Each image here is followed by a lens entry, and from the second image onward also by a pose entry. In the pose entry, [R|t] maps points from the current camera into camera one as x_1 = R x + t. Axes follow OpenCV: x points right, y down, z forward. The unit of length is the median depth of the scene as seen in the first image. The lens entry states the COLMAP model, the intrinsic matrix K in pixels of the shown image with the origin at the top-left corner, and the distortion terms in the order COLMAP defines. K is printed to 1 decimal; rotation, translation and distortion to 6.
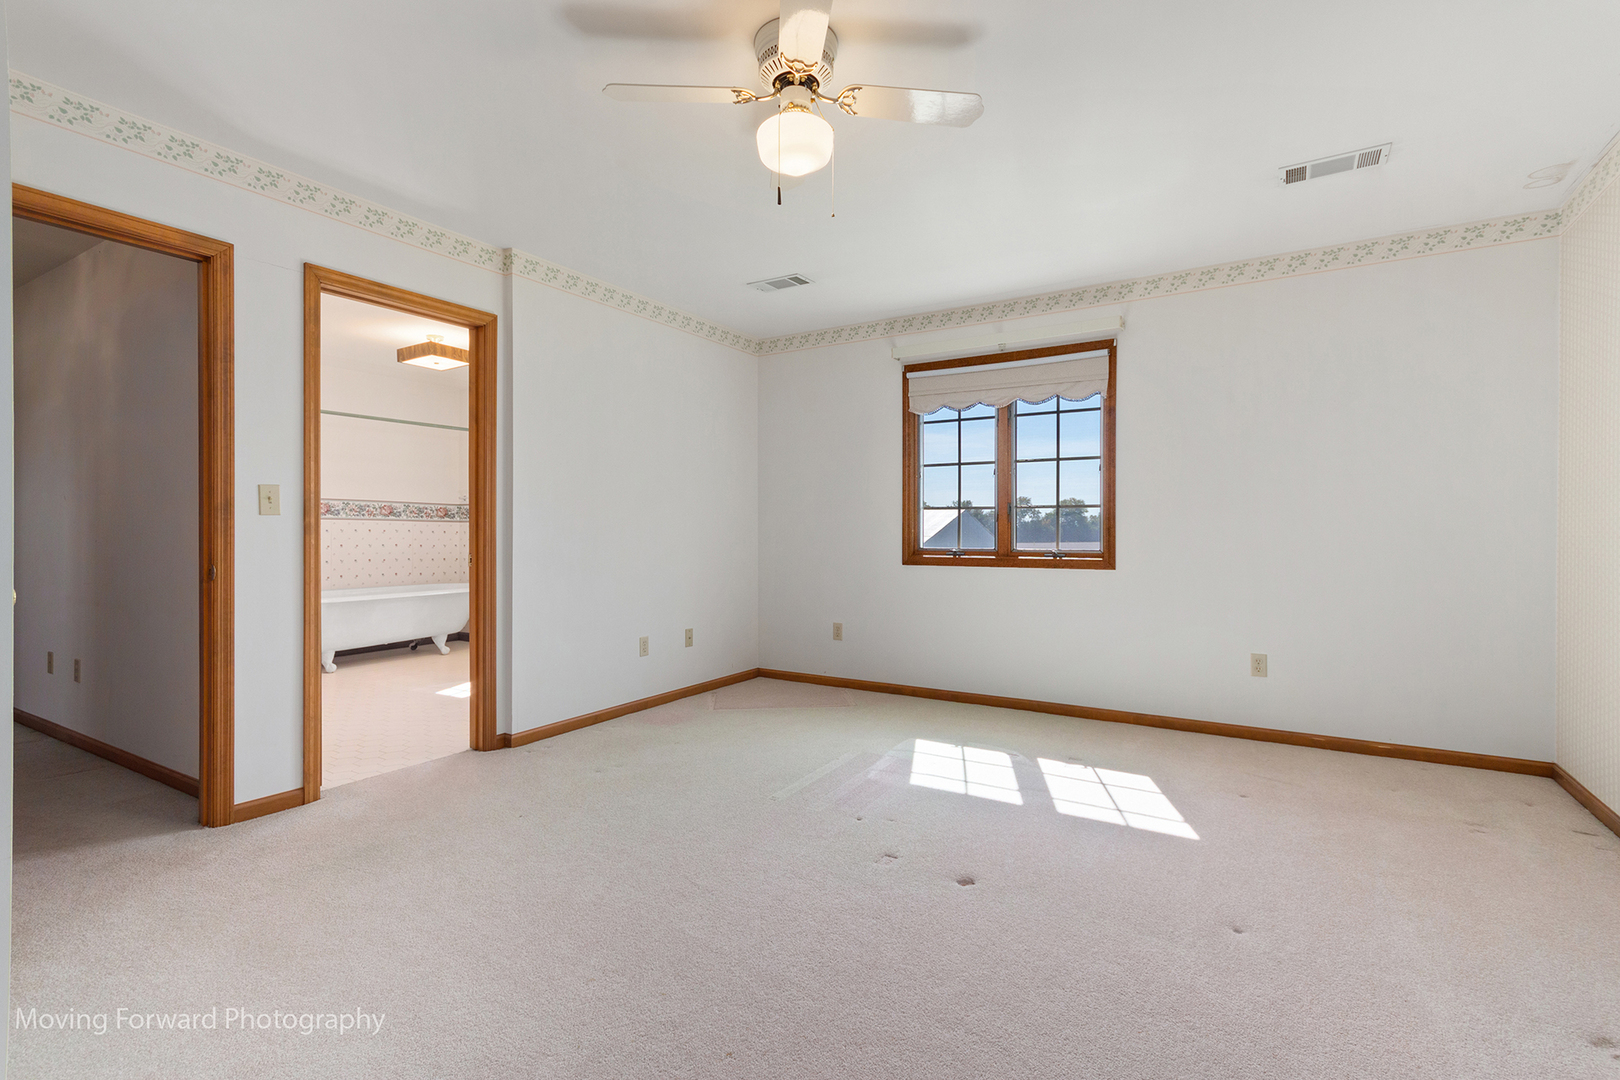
lens RADIAL K [[757.9, 0, 803.7], [0, 757.9, 532.5], [0, 0, 1]] dist [0.009212, 0.000008]
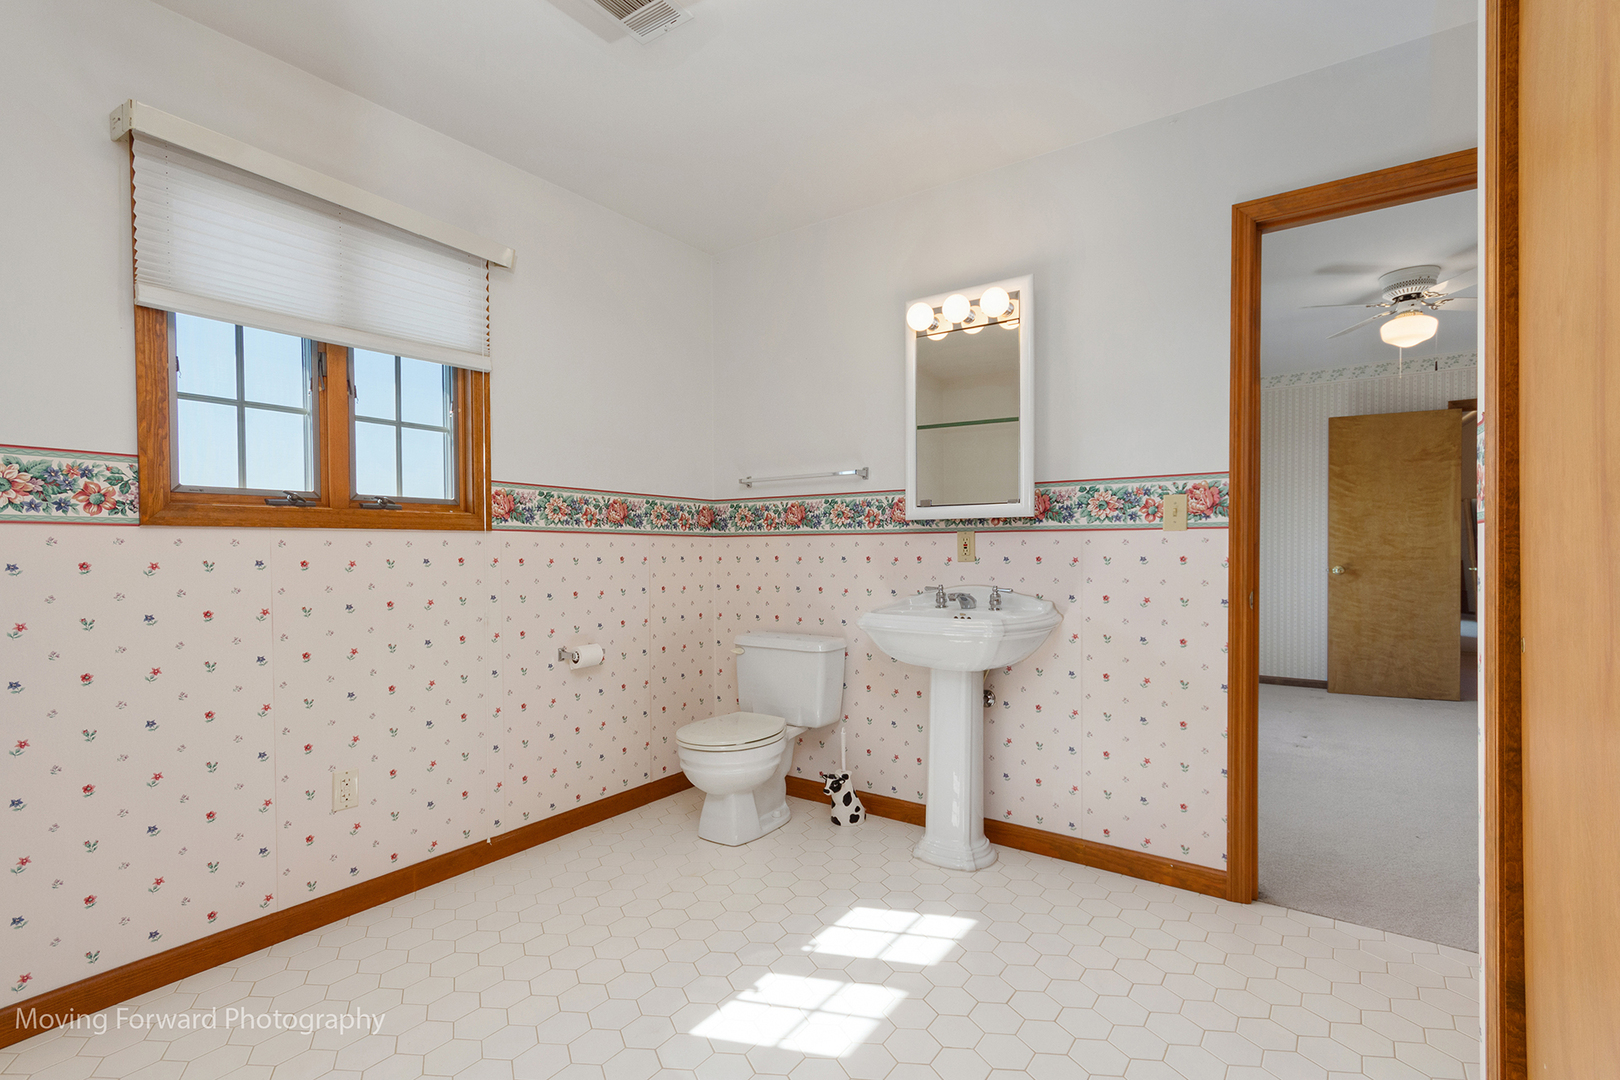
lens RADIAL K [[757.9, 0, 808.5], [0, 757.9, 561.6], [0, 0, 1]] dist [0.009212, 0.000008]
pose [[0.068919, -0.019893, 0.997424, -0.953695], [0.005199, 0.999795, 0.019581, -0.009480], [-0.997609, 0.003836, 0.069008, 1.147283]]
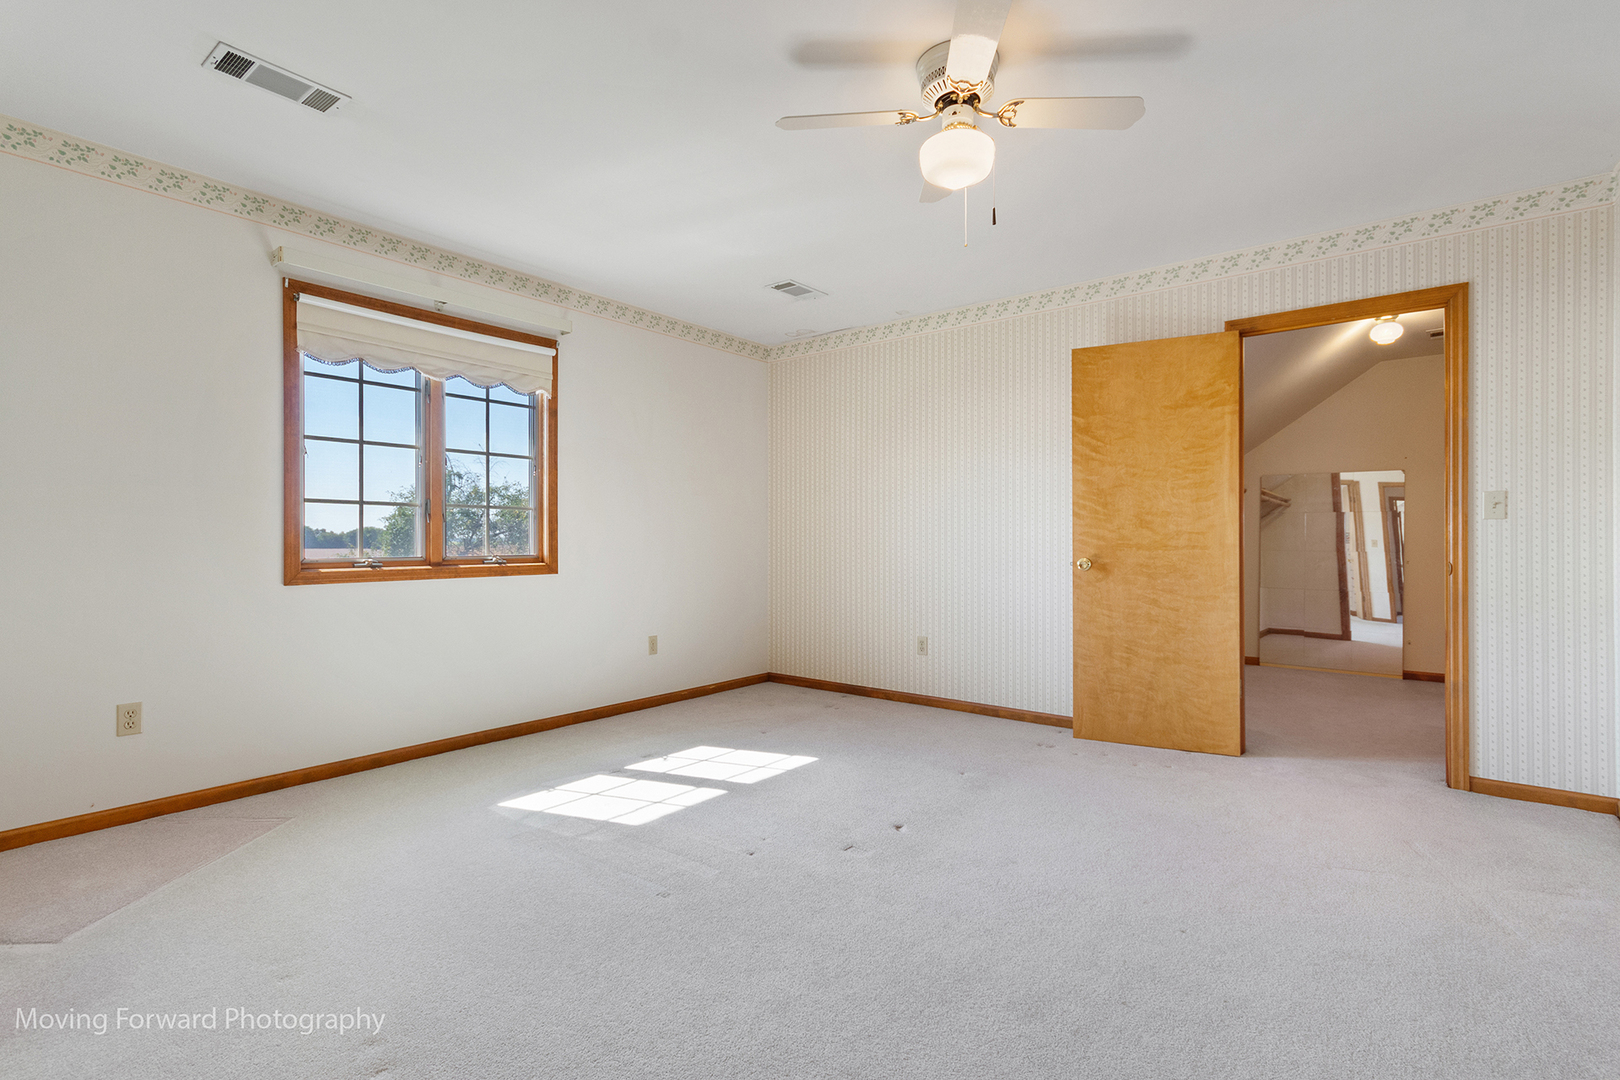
lens RADIAL K [[757.9, 0, 817.9], [0, 757.9, 541.3], [0, 0, 1]] dist [0.009212, 0.000008]
pose [[0.103769, -0.007489, 0.994573, -0.529632], [0.002041, 0.999971, 0.007316, 0.000519], [-0.994599, 0.001271, 0.103781, 0.544231]]
